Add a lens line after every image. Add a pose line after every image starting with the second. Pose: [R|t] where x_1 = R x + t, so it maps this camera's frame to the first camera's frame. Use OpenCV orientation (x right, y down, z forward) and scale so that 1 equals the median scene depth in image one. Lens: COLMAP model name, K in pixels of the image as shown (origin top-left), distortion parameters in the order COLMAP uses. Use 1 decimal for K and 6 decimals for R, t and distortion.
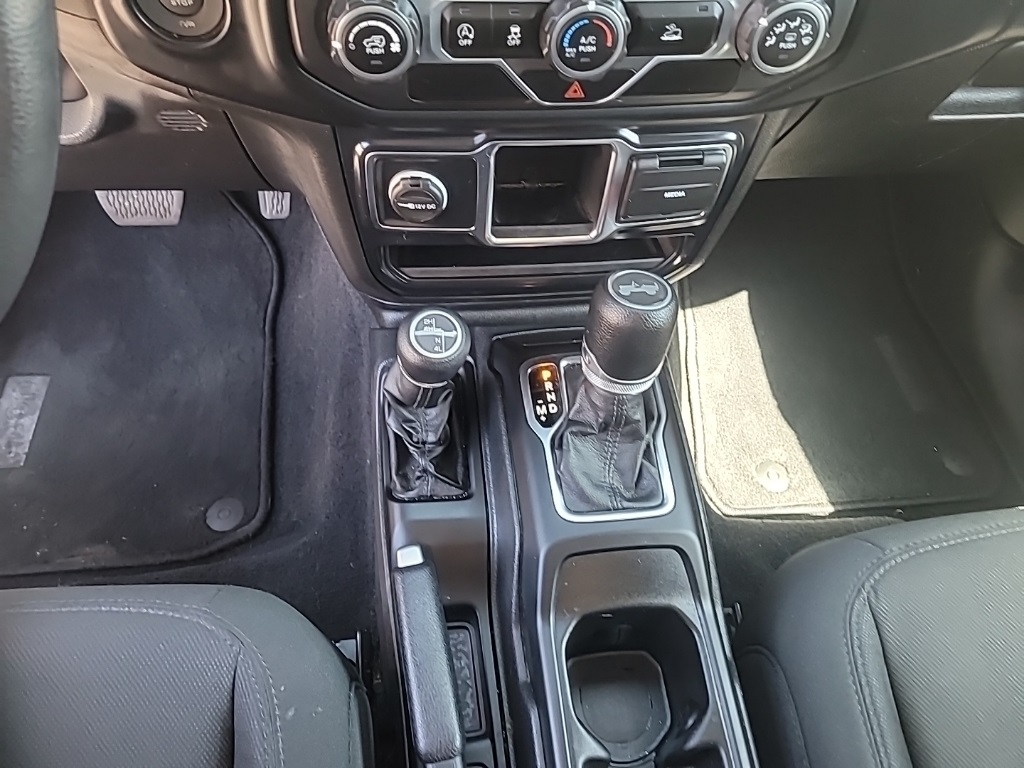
lens RADIAL K [[787.2, 0, 507.2], [0, 787.2, 365.7], [0, 0, 1]] dist [0.069718, -0.054694]
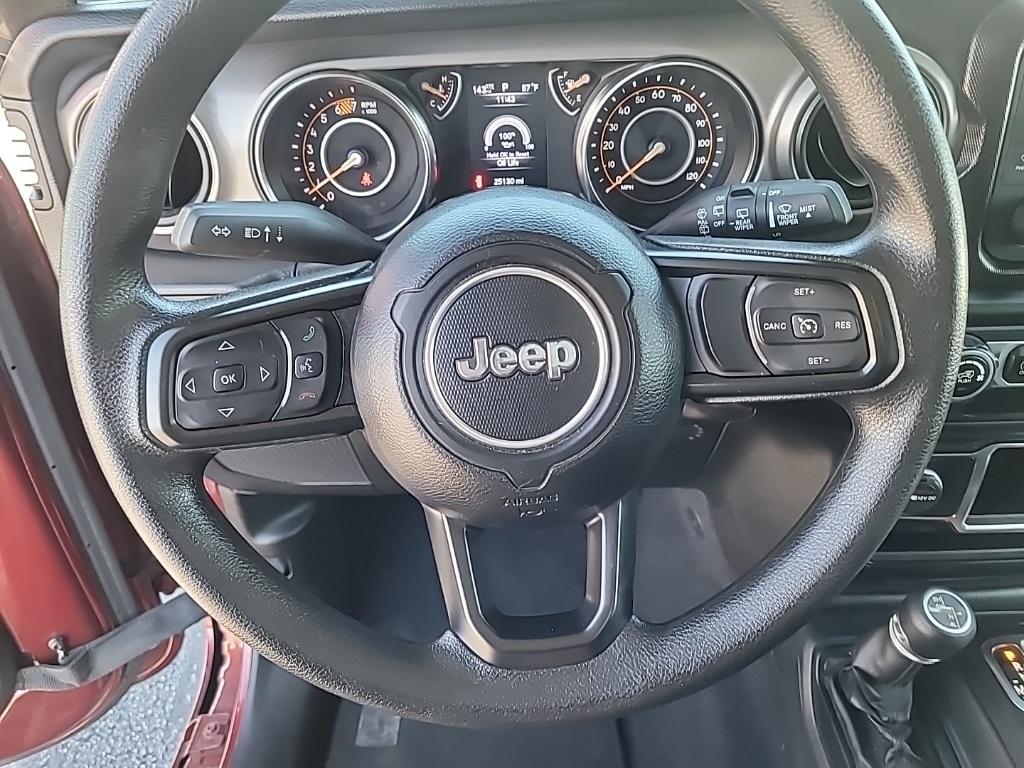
lens RADIAL K [[785.1, 0, 514.1], [0, 785.1, 390.4], [0, 0, 1]] dist [0.075822, -0.072997]
pose [[0.992369, -0.026576, -0.120407, -0.581676], [-0.014764, 0.943862, -0.330009, 0.049661], [0.122418, 0.329268, 0.936267, -0.246920]]
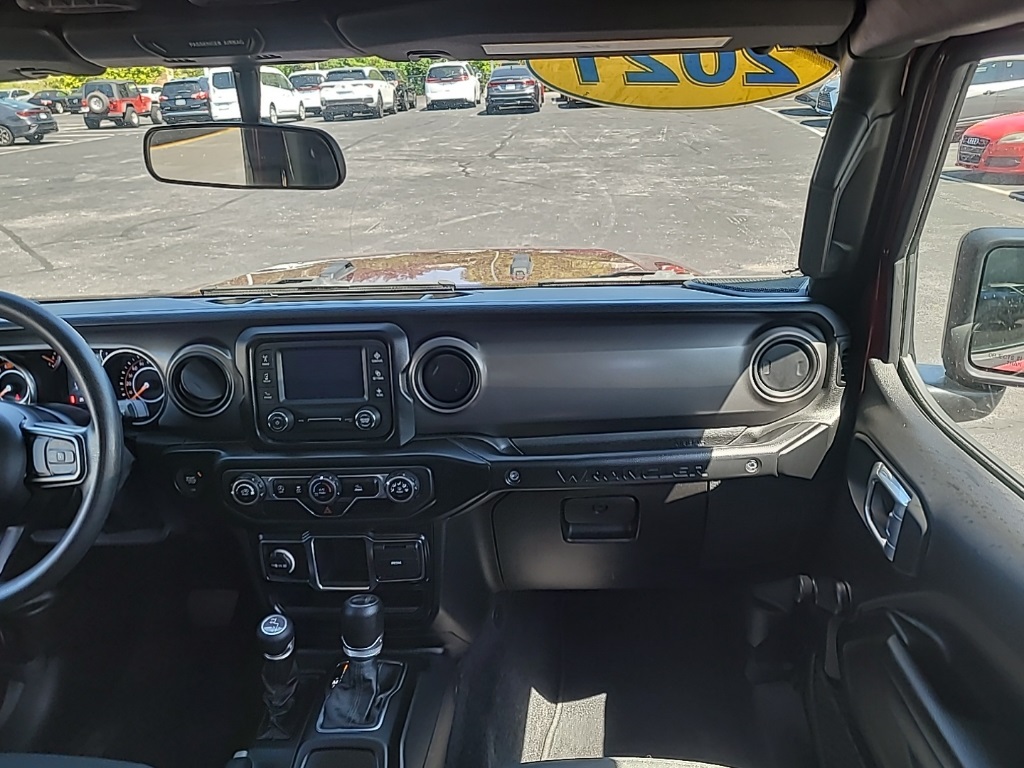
lens RADIAL K [[789.2, 0, 512.5], [0, 789.2, 395.6], [0, 0, 1]] dist [0.073257, -0.069743]
pose [[0.978283, -0.043177, -0.202728, 1.029768], [-0.081150, 0.820206, -0.566283, 0.635723], [0.190729, 0.570437, 0.798889, -0.959644]]
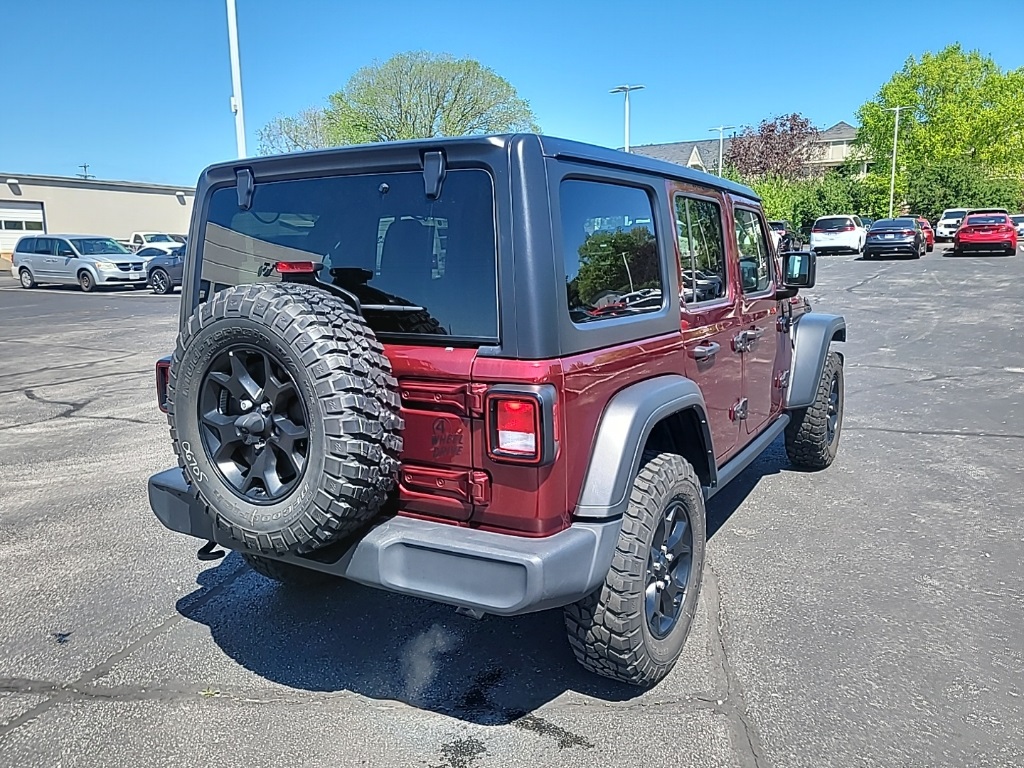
lens RADIAL K [[776.2, 0, 509.8], [0, 776.2, 379.2], [0, 0, 1]] dist [0.073885, -0.058377]
pose [[0.786302, 0.017988, -0.617581, 4.708503], [-0.468726, 0.668589, -0.577307, 6.374914], [0.402523, 0.743414, 0.534144, -4.127990]]
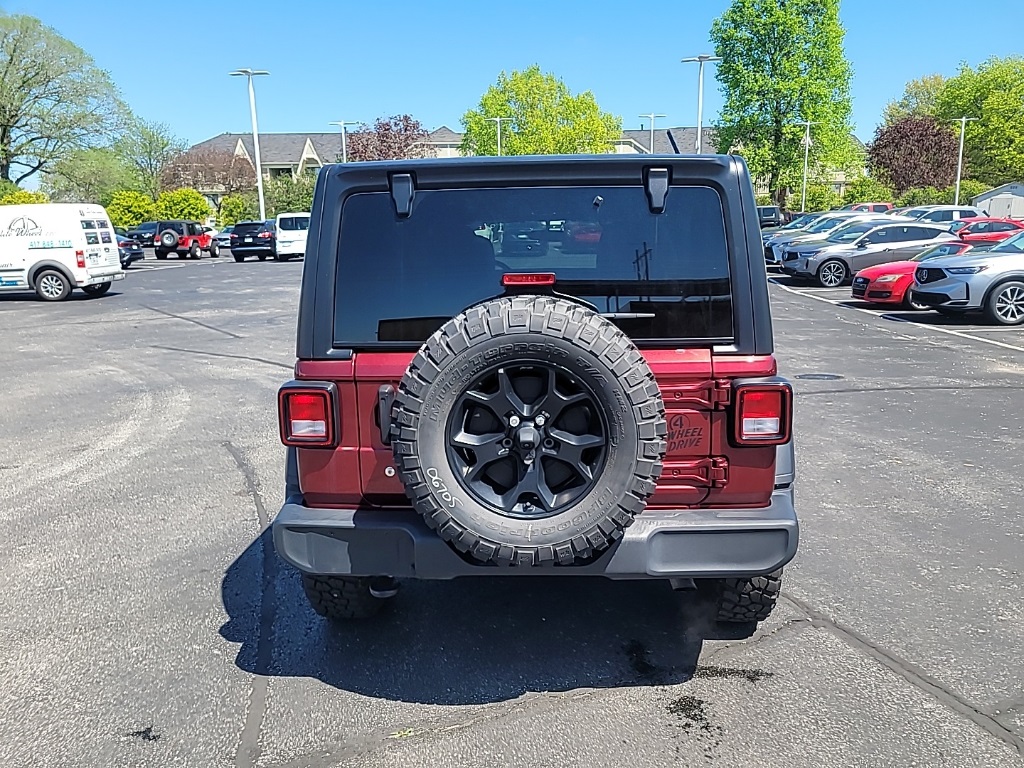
lens RADIAL K [[776.3, 0, 519.1], [0, 776.3, 402.7], [0, 0, 1]] dist [0.048825, 0.004456]
pose [[0.982989, -0.049006, -0.177006, 1.416490], [-0.088747, 0.717033, -0.691366, 7.600628], [0.160800, 0.695314, 0.700487, -5.428774]]
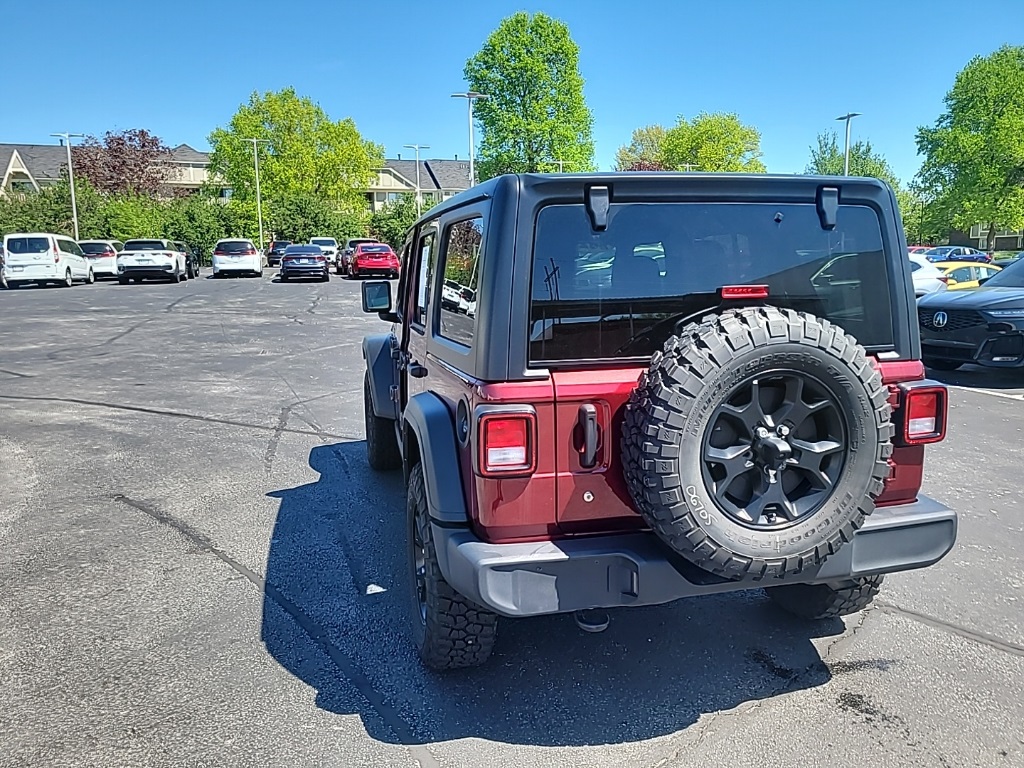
lens RADIAL K [[785.1, 0, 514.1], [0, 785.1, 390.4], [0, 0, 1]] dist [0.075822, -0.072997]
pose [[0.986954, -0.100964, 0.125412, -1.426910], [0.160498, 0.678594, -0.716764, 7.446095], [-0.012737, 0.727542, 0.685945, -5.499100]]
